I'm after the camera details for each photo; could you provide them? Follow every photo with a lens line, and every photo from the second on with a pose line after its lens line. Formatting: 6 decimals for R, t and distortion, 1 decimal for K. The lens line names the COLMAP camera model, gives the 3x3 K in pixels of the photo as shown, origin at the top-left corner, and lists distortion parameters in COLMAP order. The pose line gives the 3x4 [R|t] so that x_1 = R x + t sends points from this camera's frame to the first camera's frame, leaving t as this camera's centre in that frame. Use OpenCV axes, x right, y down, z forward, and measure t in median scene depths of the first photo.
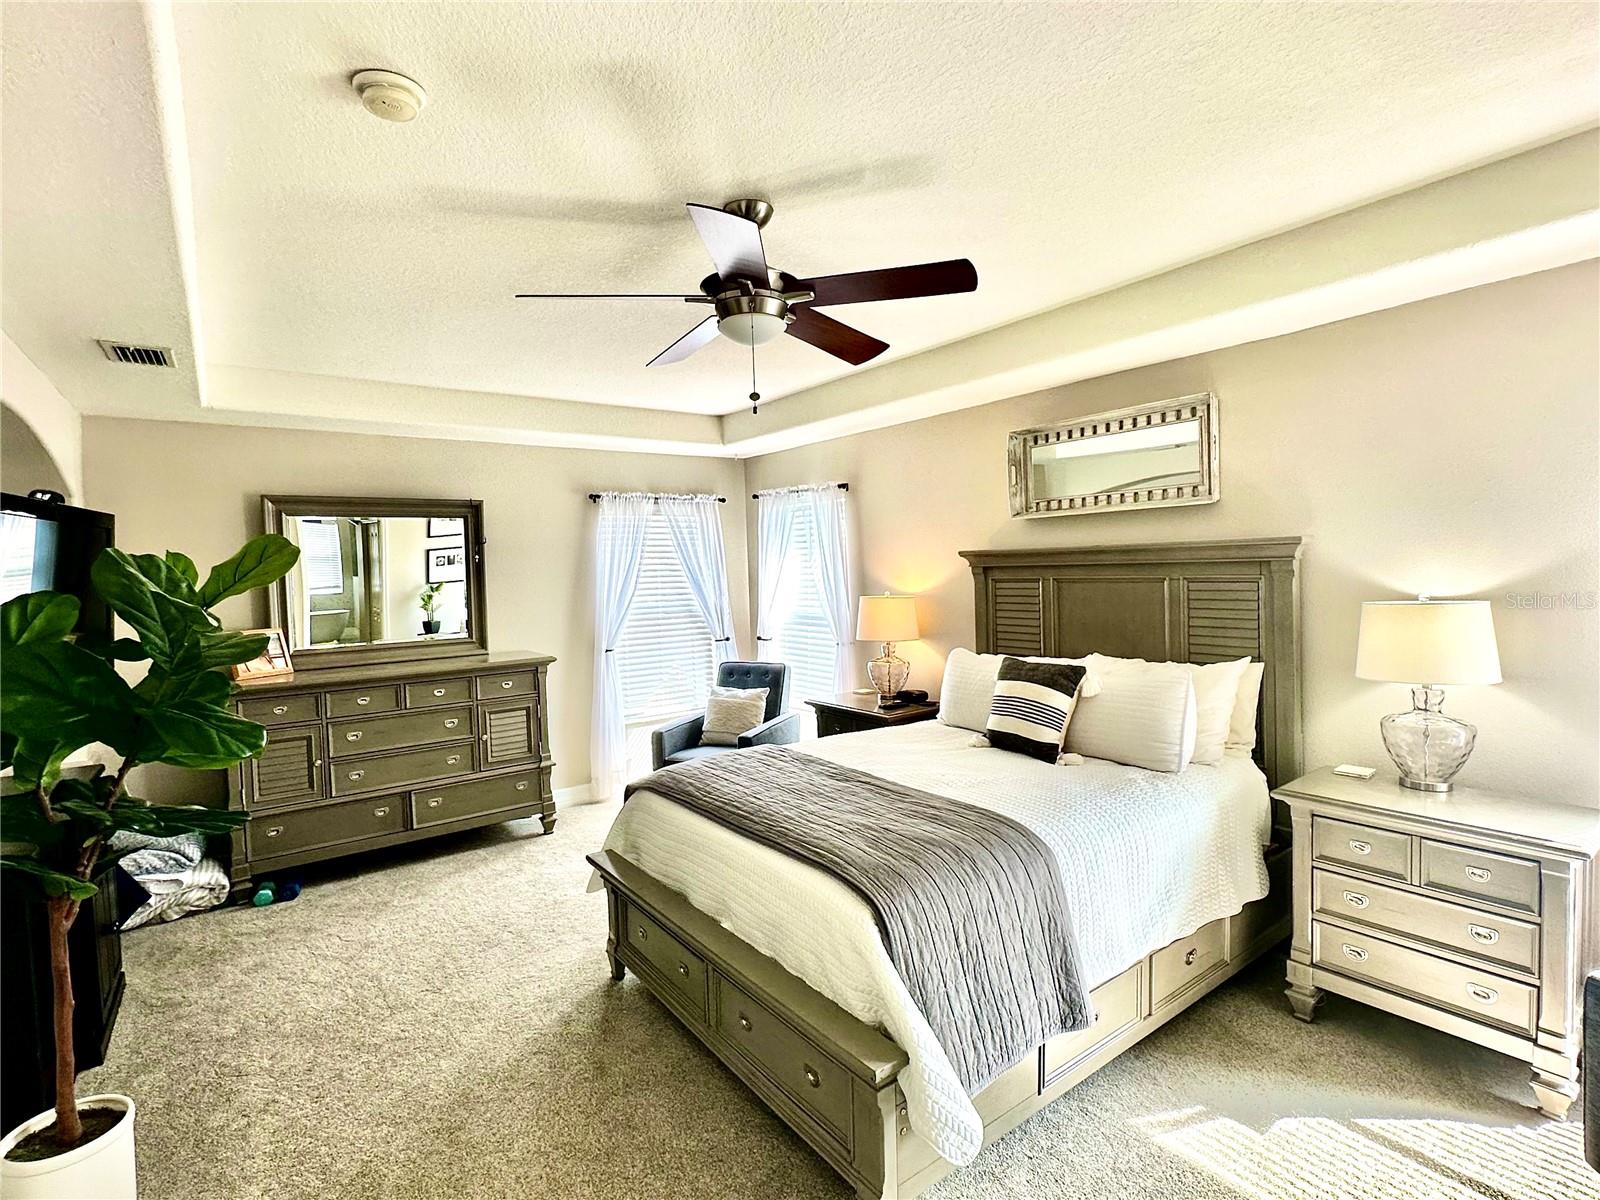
lens RADIAL K [[769.2, 0, 800.0], [0, 769.2, 600.0], [0, 0, 1]] dist [-0.003700, -0.000705]
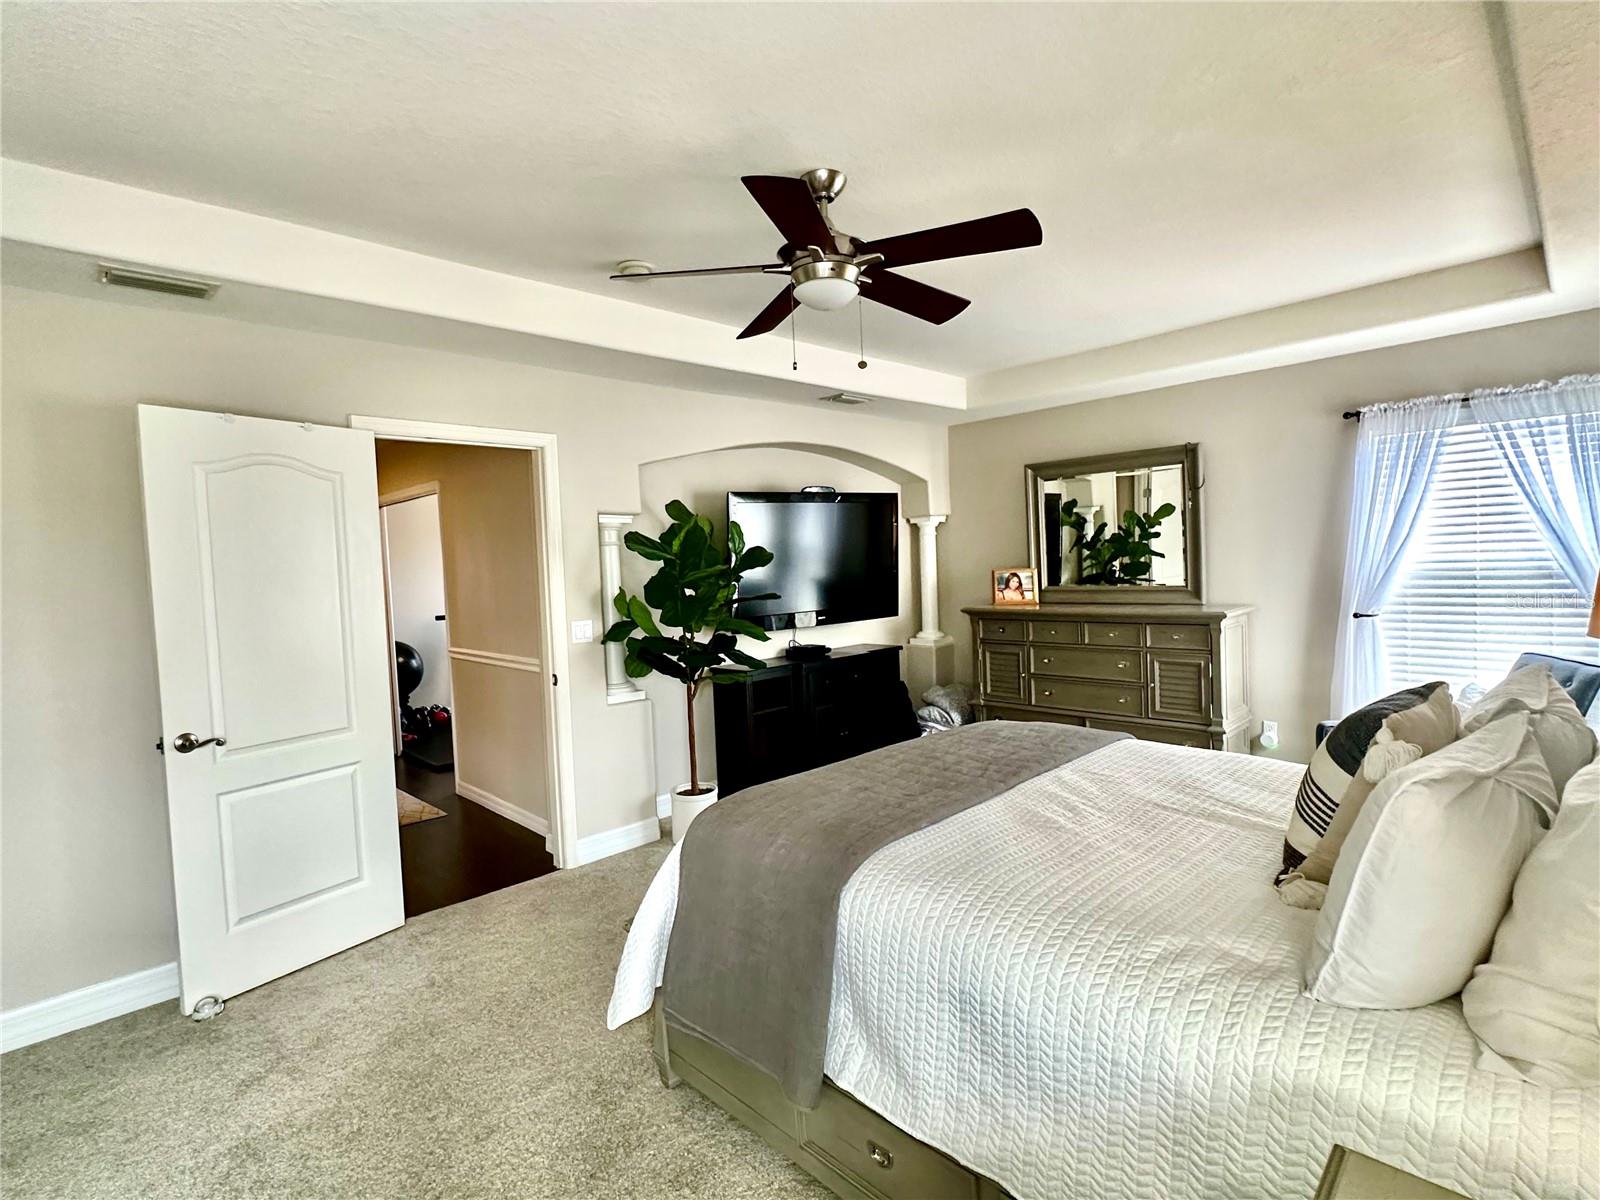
lens RADIAL K [[789.6, 0, 800.0], [0, 789.6, 600.0], [0, 0, 1]] dist [0.000495, -0.000099]
pose [[0.141833, 0.080798, -0.986588, 0.505178], [0.001711, 0.996642, 0.081867, -0.016743], [0.989889, -0.013299, 0.141219, 0.378581]]
